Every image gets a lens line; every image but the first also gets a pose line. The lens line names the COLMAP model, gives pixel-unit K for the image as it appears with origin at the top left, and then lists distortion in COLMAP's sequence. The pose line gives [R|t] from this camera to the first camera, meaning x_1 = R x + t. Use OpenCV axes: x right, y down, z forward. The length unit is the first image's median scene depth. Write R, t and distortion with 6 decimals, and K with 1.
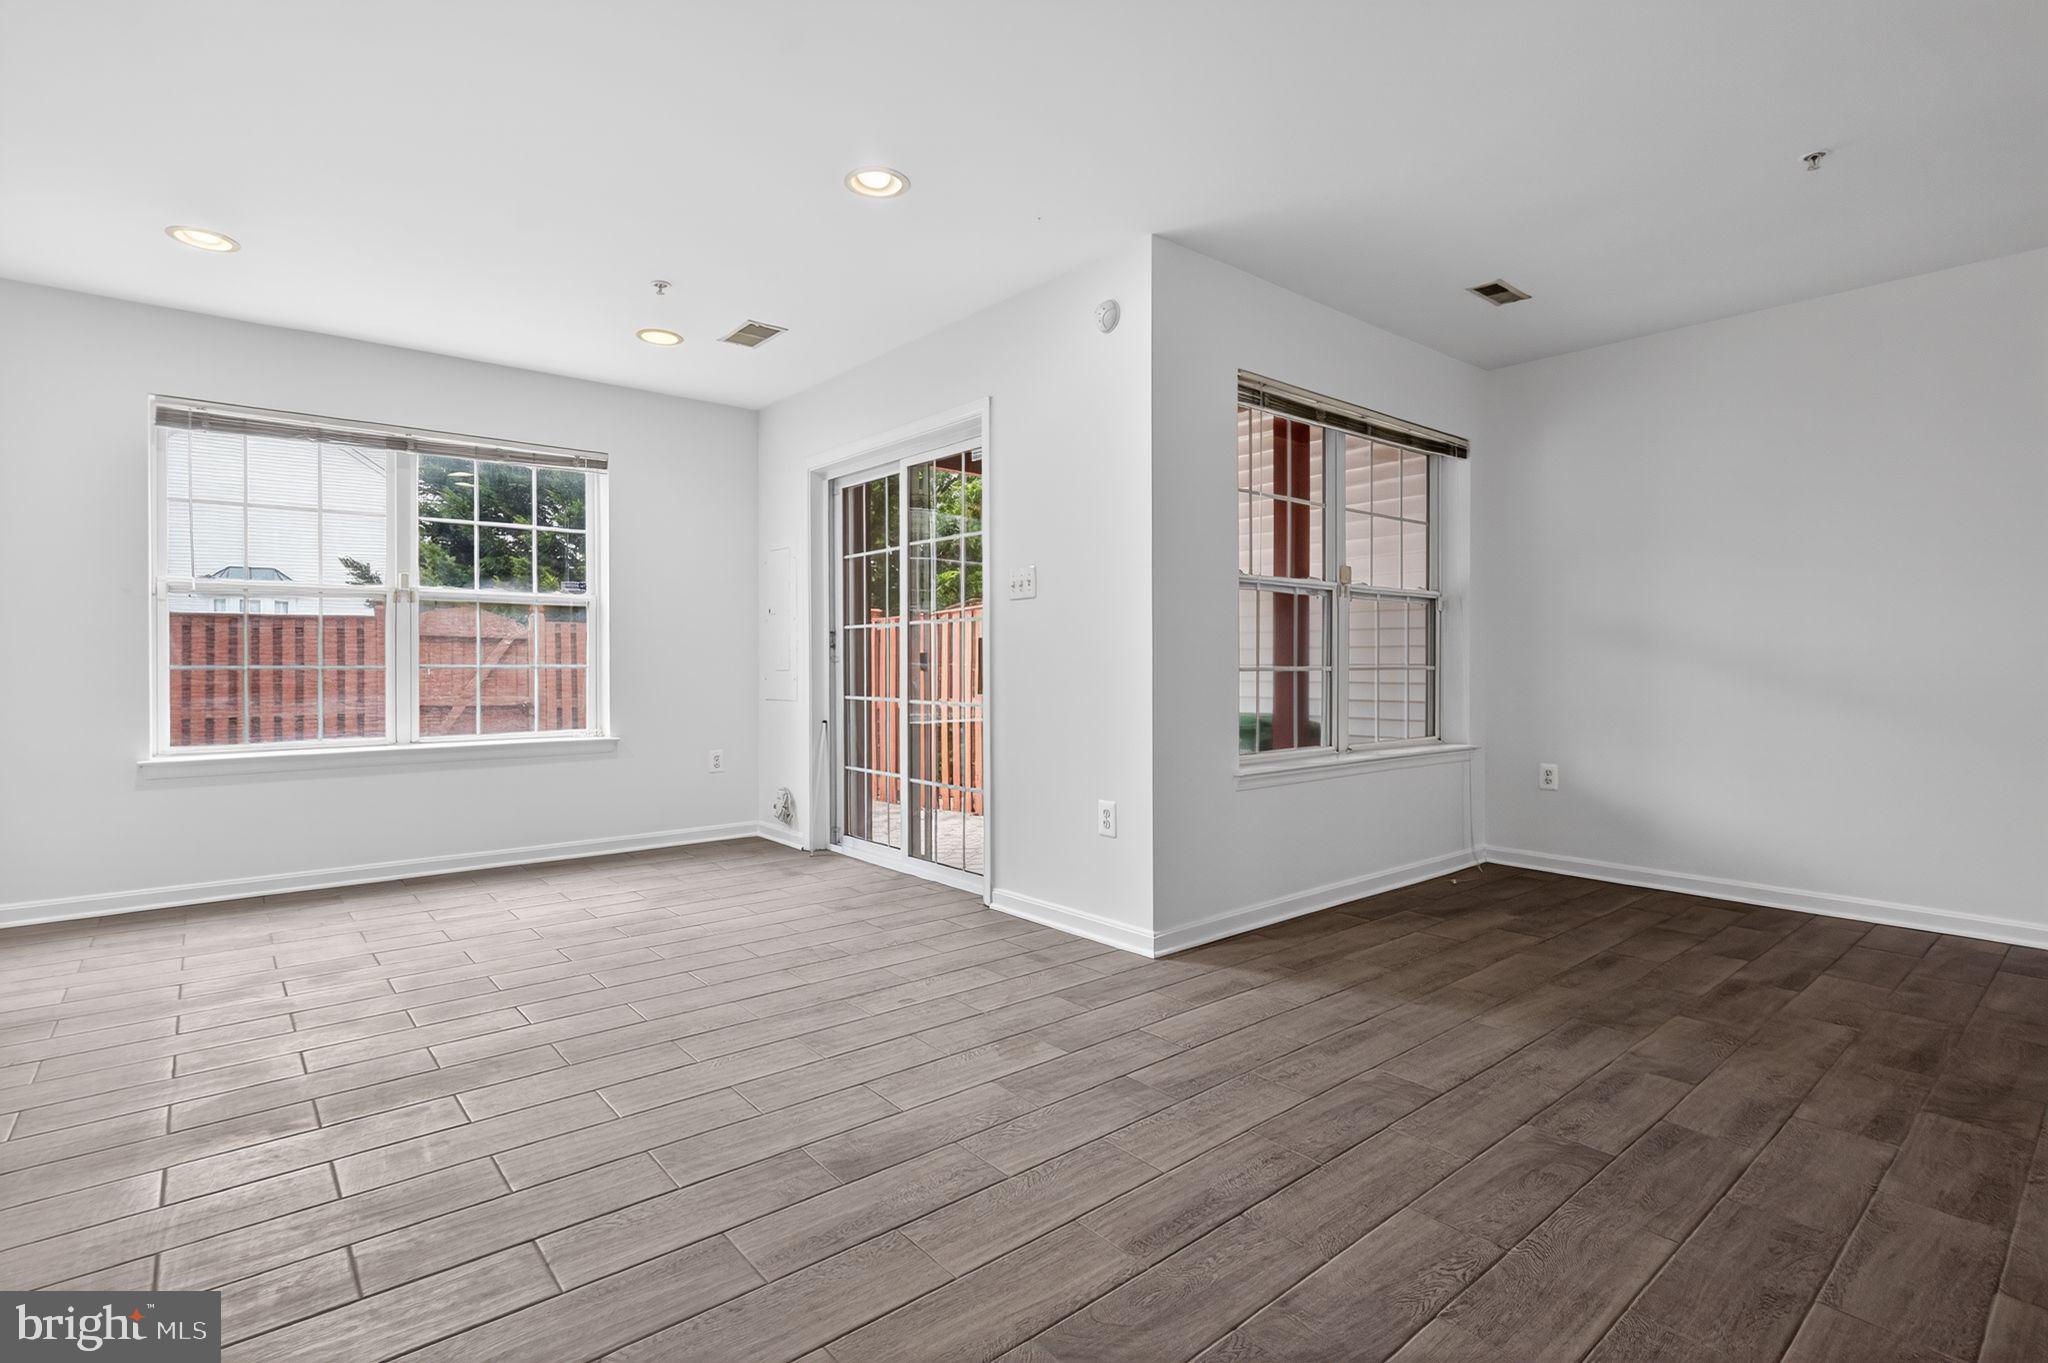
lens RADIAL K [[976.7, 0, 1023.2], [0, 976.7, 665.1], [0, 0, 1]] dist [0.000226, 0.000956]
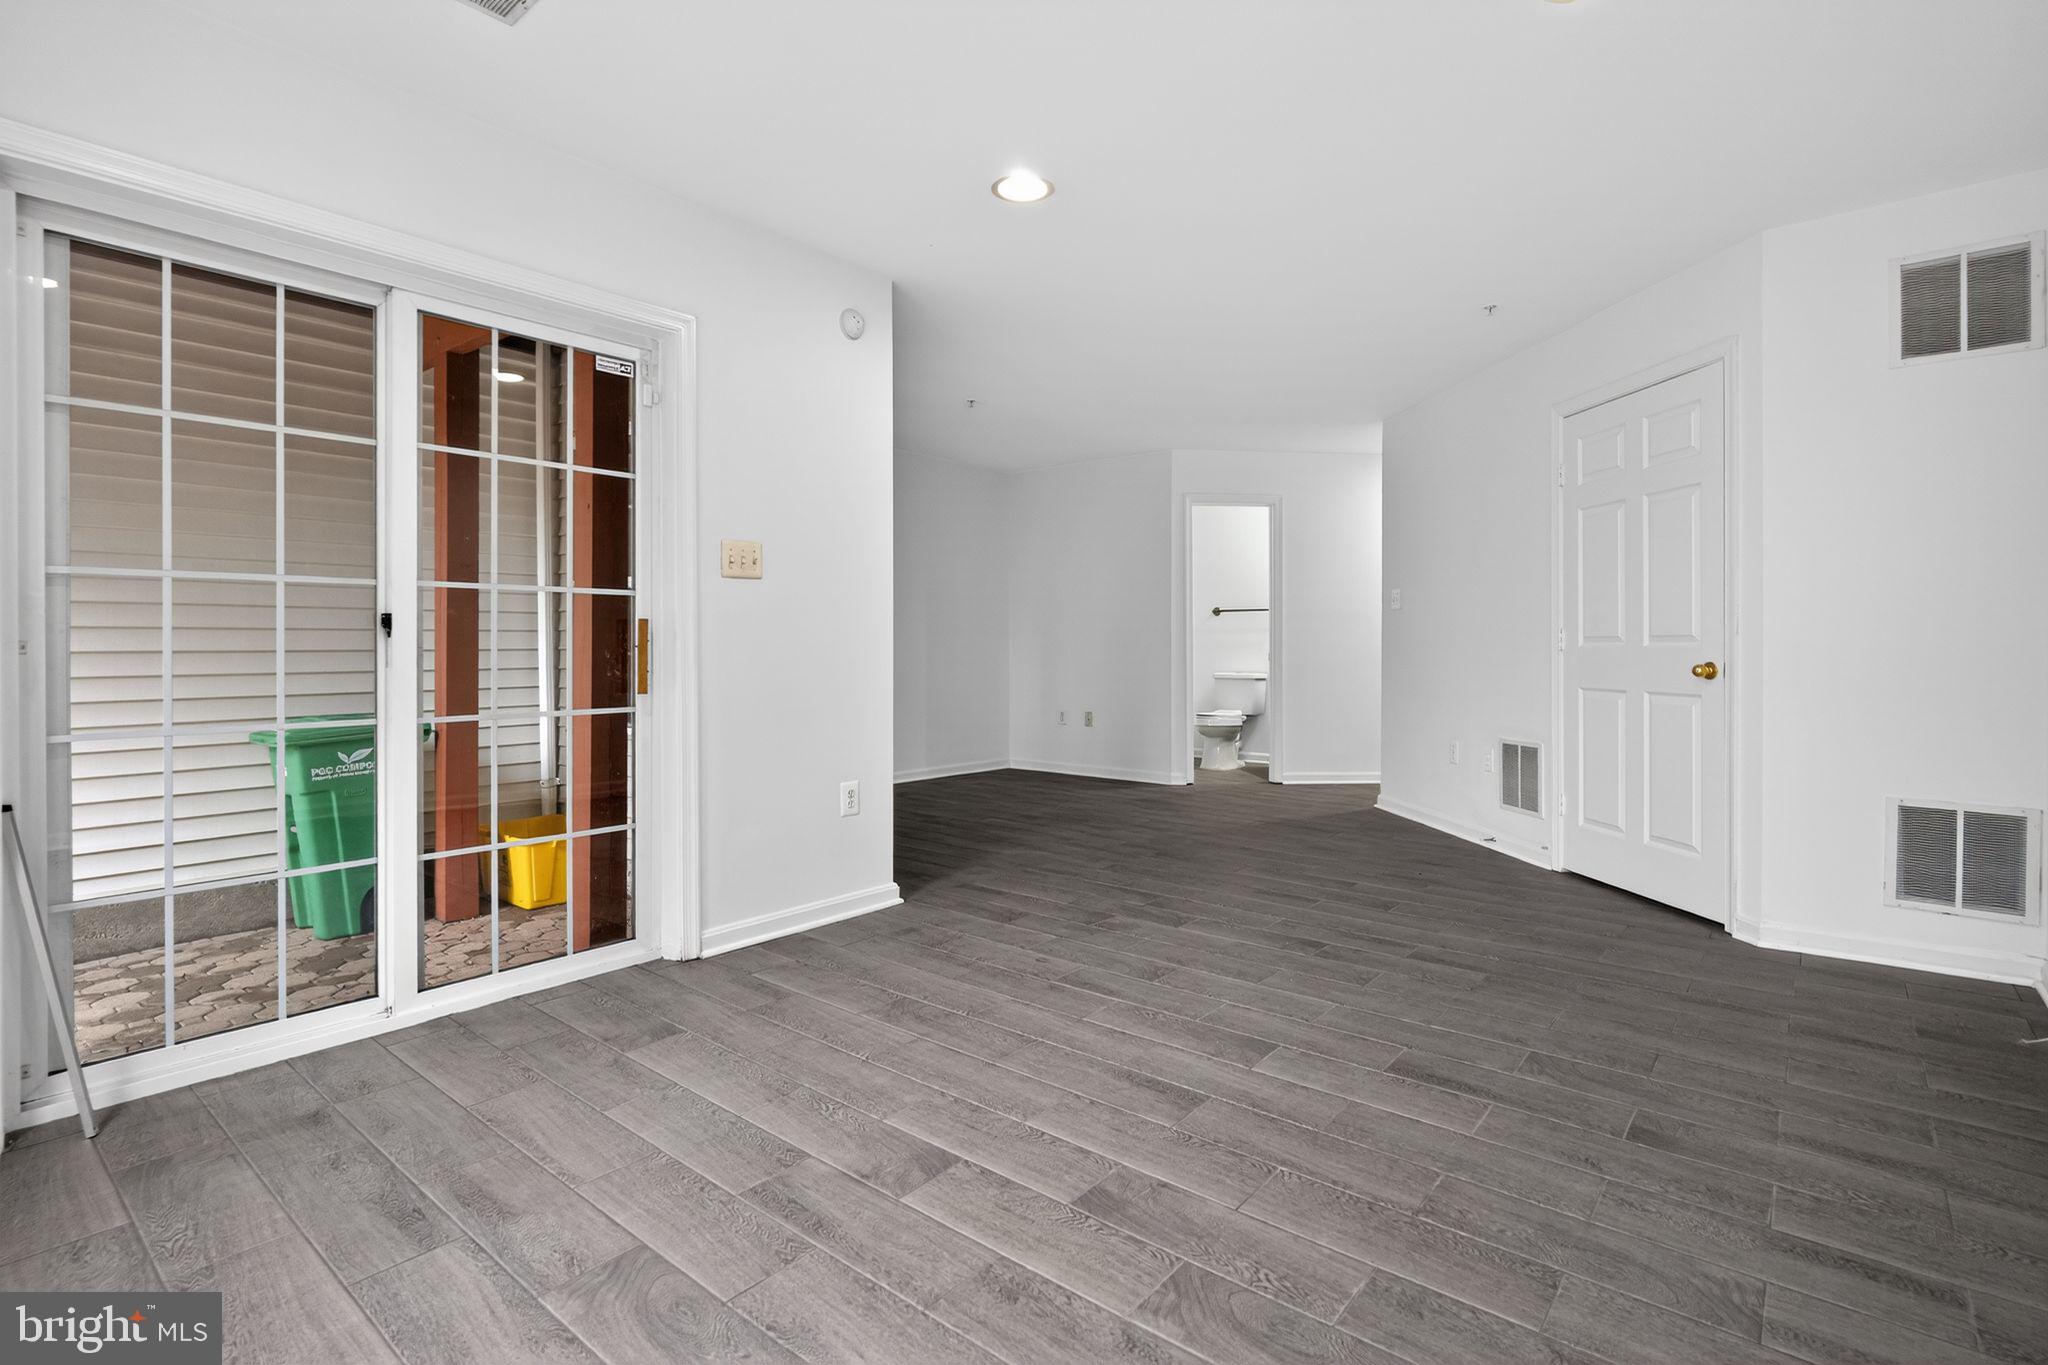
lens RADIAL K [[976.7, 0, 1023.2], [0, 976.7, 666.1], [0, 0, 1]] dist [0.000226, 0.000956]
pose [[-0.161414, -0.013265, 0.986798, -0.985651], [0.007870, 0.999861, 0.014728, -0.000862], [-0.986855, 0.010143, -0.161287, 0.986925]]
